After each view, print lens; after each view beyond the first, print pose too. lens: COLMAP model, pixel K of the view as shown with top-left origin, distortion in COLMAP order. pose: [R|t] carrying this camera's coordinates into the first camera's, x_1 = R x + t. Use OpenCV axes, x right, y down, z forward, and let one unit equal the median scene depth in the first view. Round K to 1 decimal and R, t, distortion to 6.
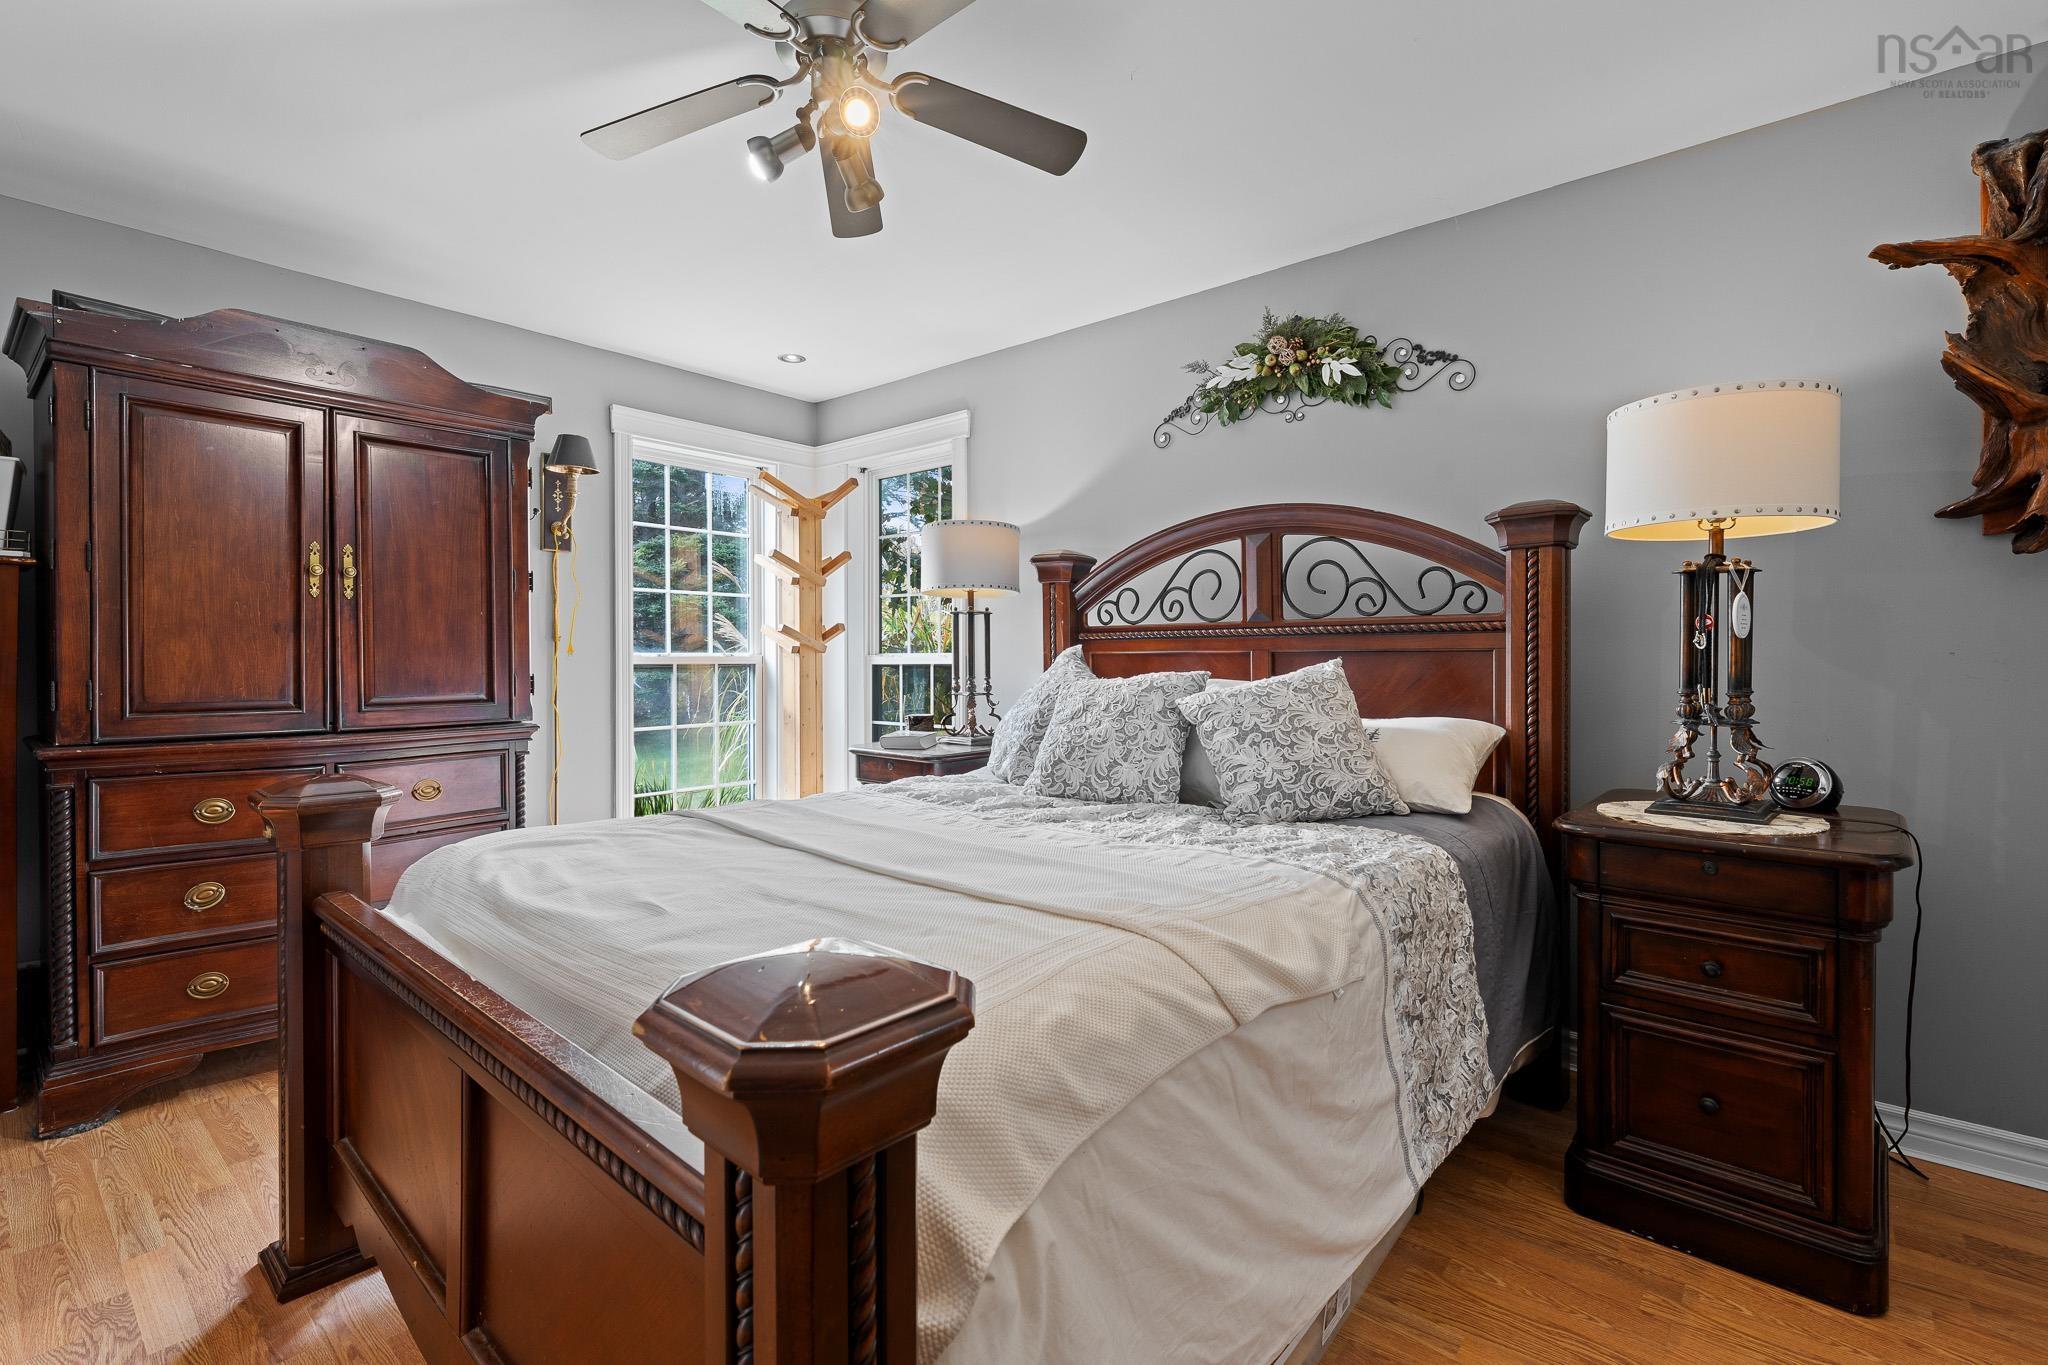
lens RADIAL K [[908.6, 0, 1026.7], [0, 908.6, 666.9], [0, 0, 1]] dist [0.002258, -0.000167]
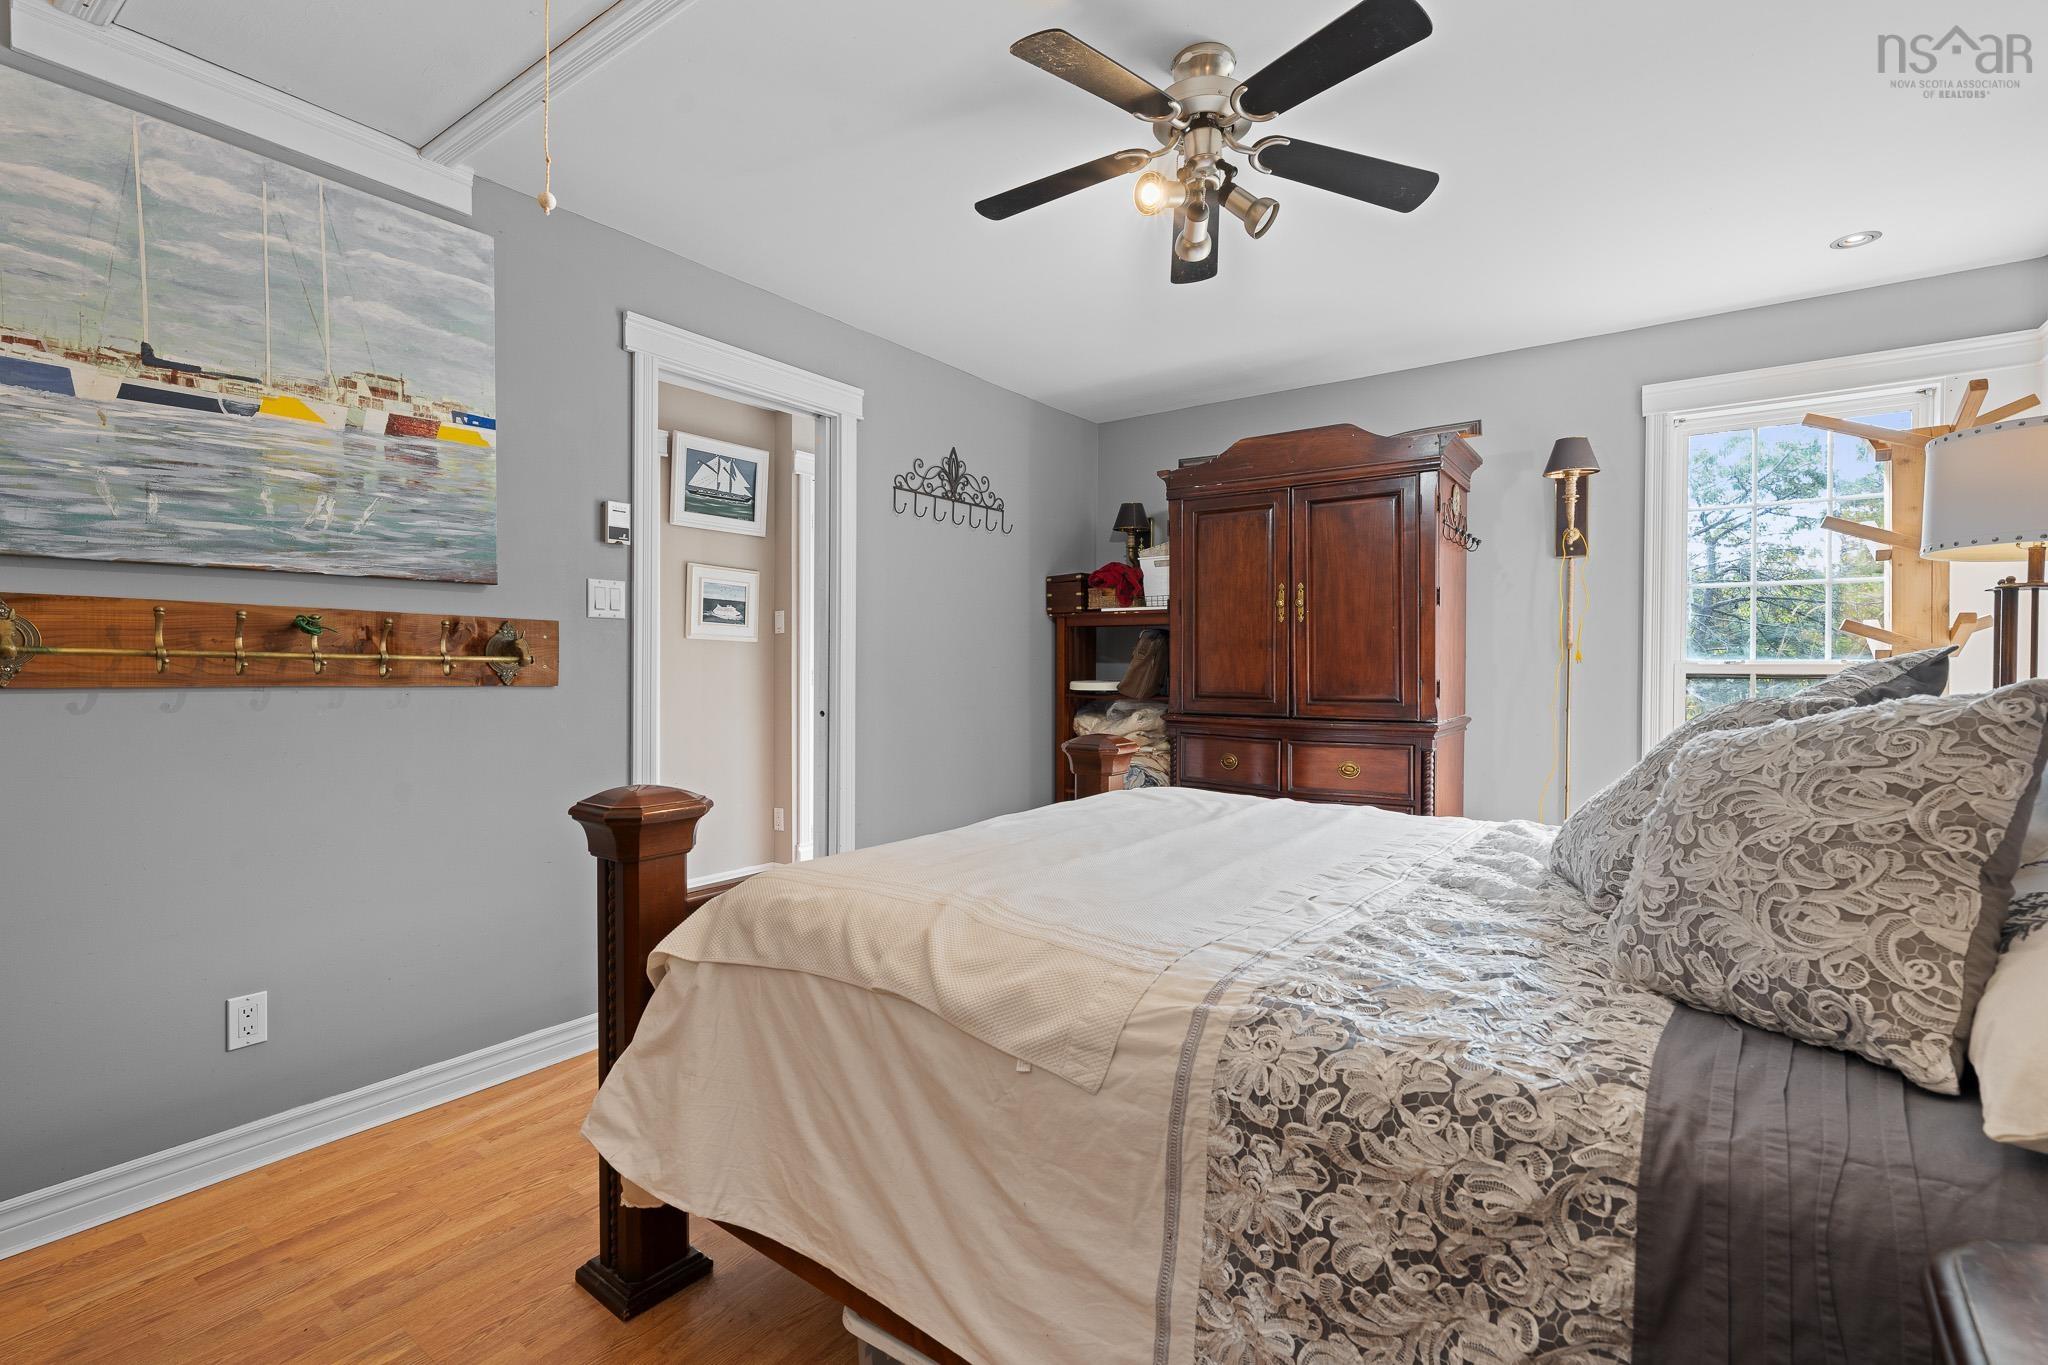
lens RADIAL K [[908.6, 0, 1026.7], [0, 908.6, 666.9], [0, 0, 1]] dist [0.002258, -0.000167]
pose [[0.093536, 0.005282, -0.995602, 0.558950], [-0.010116, 0.999939, 0.004354, -0.008280], [0.995565, 0.009664, 0.093584, 0.434694]]
